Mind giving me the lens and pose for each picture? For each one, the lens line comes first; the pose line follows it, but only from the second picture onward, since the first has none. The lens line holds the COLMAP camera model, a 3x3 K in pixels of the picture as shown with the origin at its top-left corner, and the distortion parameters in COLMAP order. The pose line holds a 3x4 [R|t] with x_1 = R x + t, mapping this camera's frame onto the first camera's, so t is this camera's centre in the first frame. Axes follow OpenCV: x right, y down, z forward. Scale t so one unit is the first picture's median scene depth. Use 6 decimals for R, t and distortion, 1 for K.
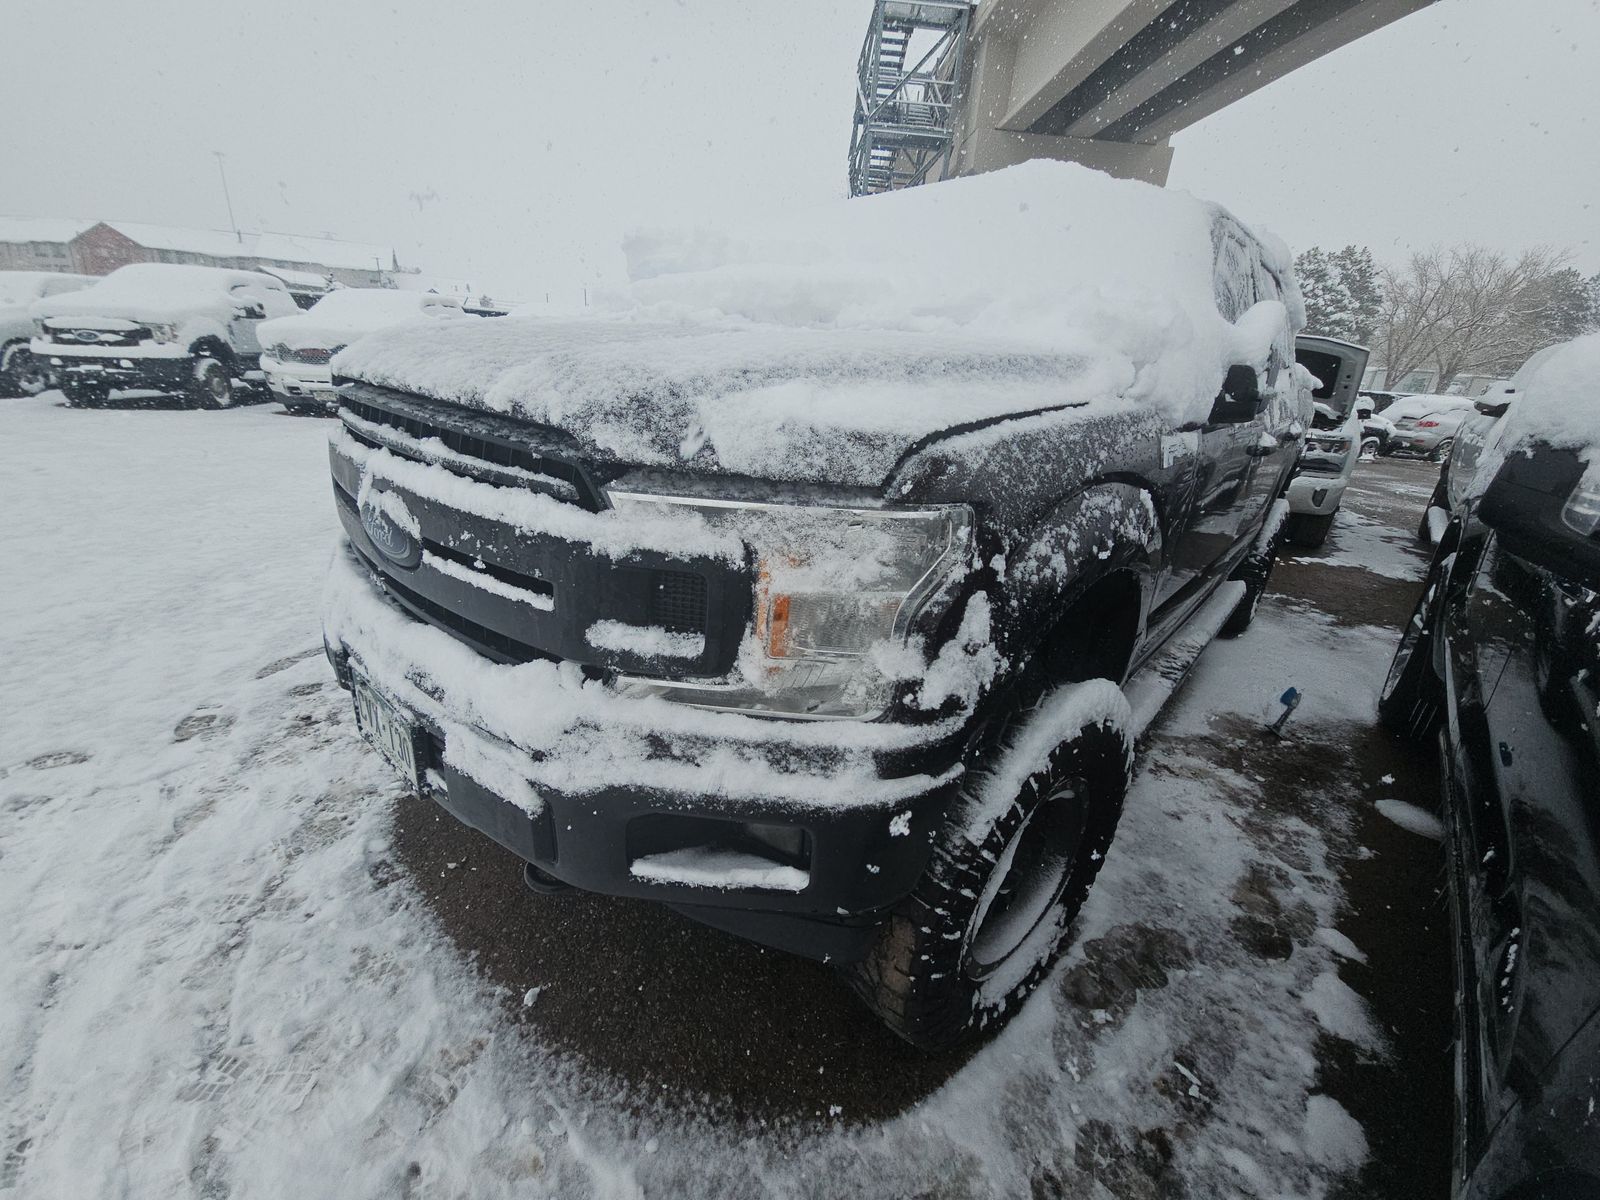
lens RADIAL K [[653.1, 0, 816.4], [0, 653.1, 594.7], [0, 0, 1]] dist [-0.011636, -0.000835]
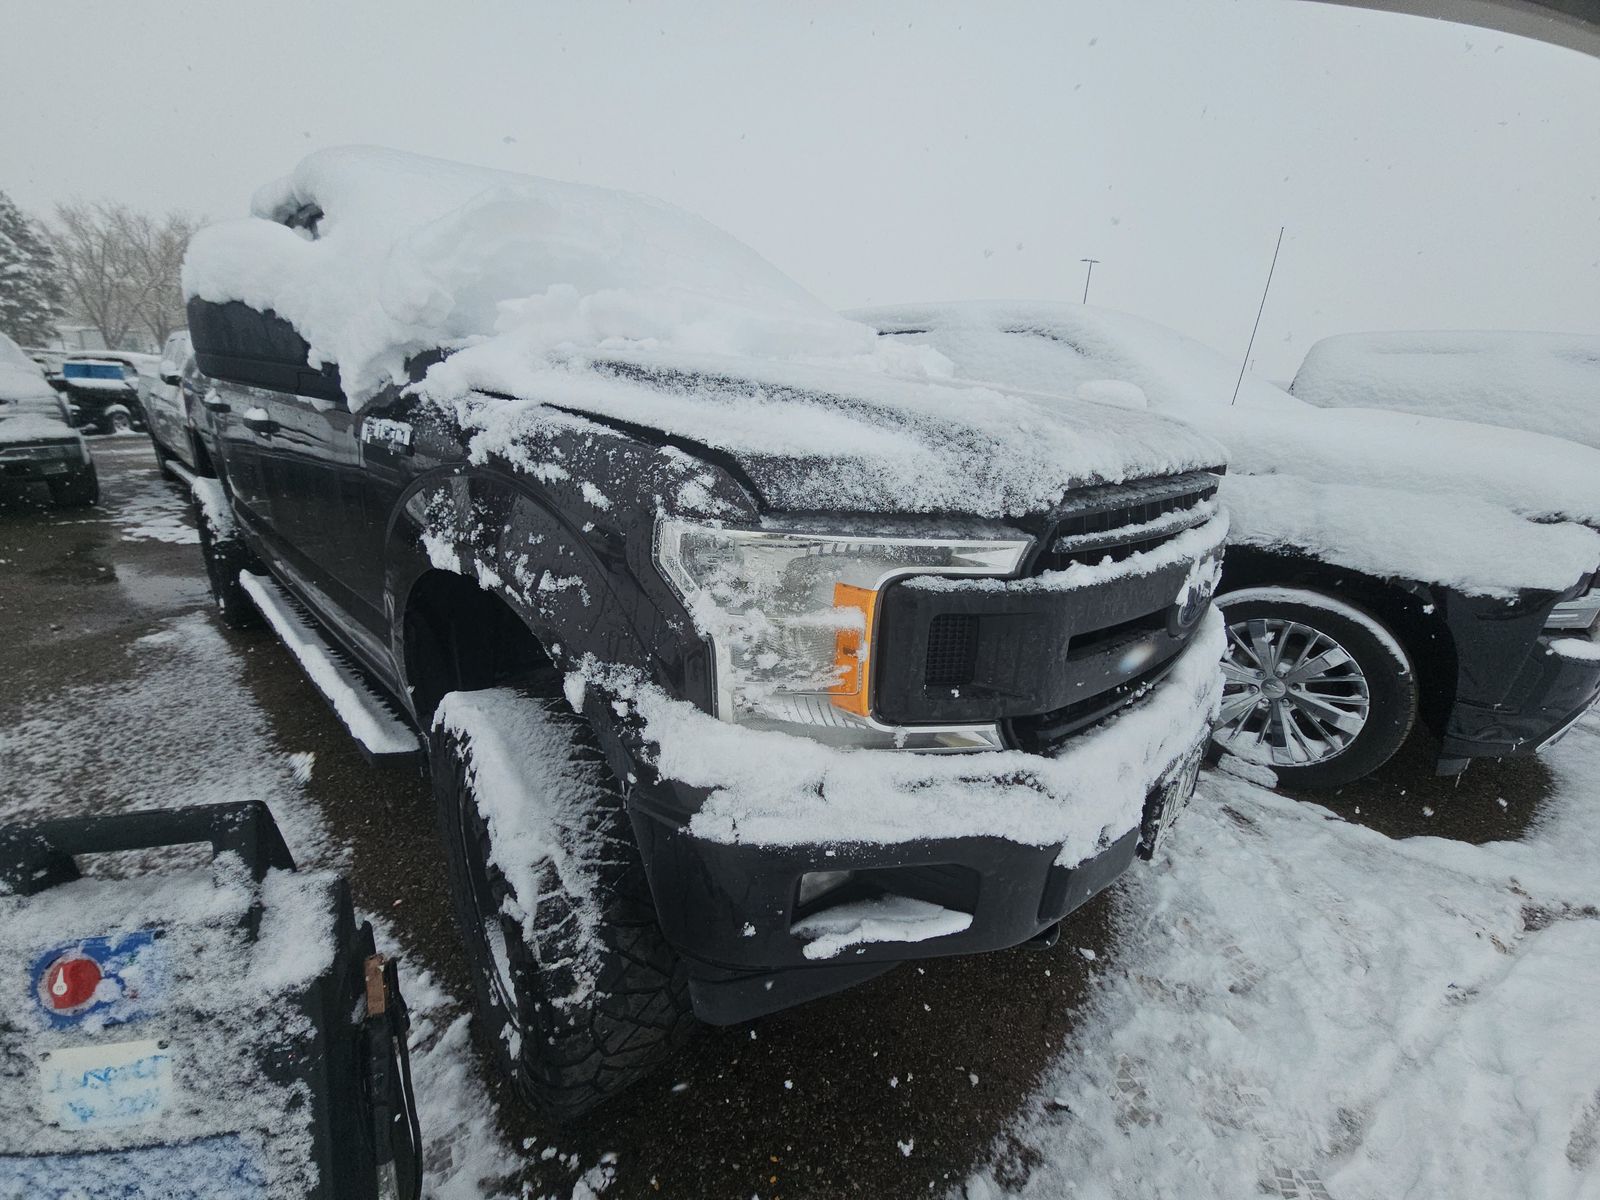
lens RADIAL K [[633.2, 0, 794.1], [0, 633.2, 597.4], [0, 0, 1]] dist [0.023485, -0.016230]
pose [[0.074589, -0.365954, 0.927639, -1.623351], [0.308881, 0.892960, 0.327437, -0.626683], [-0.948171, 0.262107, 0.179641, 1.382481]]
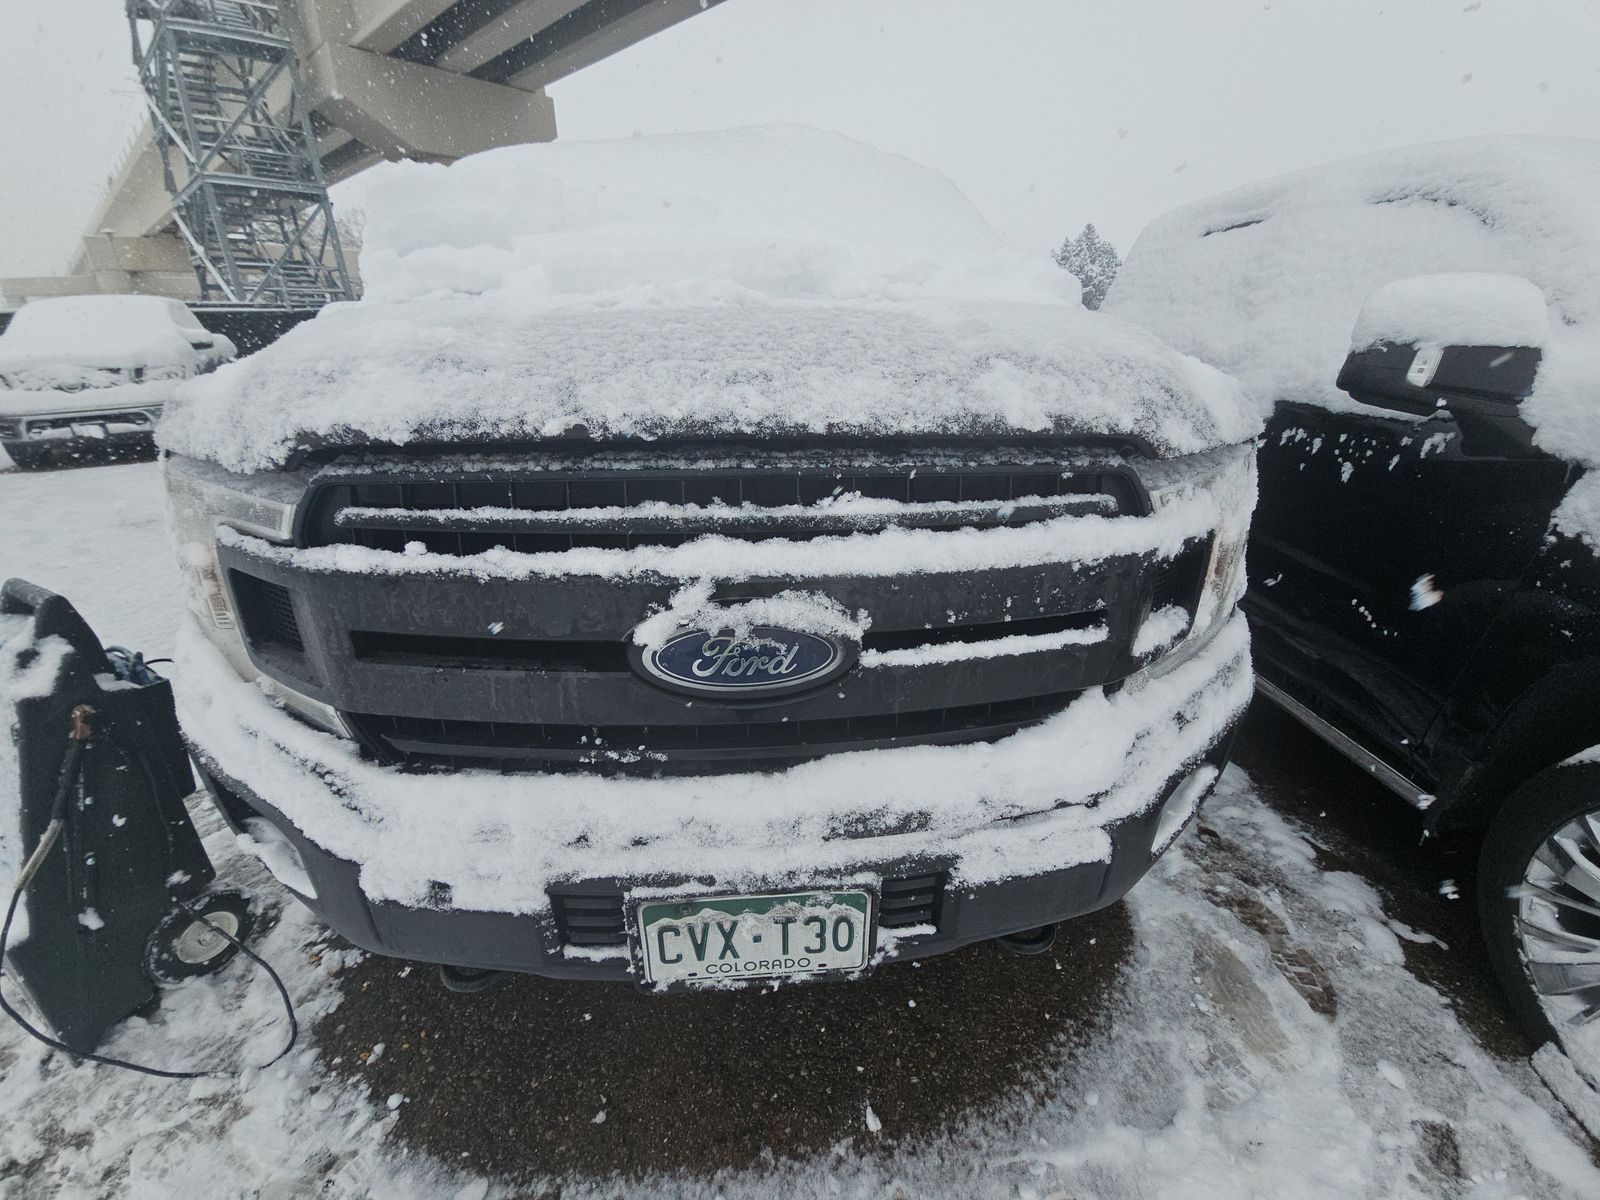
lens RADIAL K [[633.2, 0, 794.1], [0, 633.2, 597.4], [0, 0, 1]] dist [0.023485, -0.016230]
pose [[0.708769, -0.339276, 0.618497, -0.976729], [0.295398, 0.938923, 0.176532, -0.246518], [-0.640614, 0.057582, 0.765701, 0.471914]]
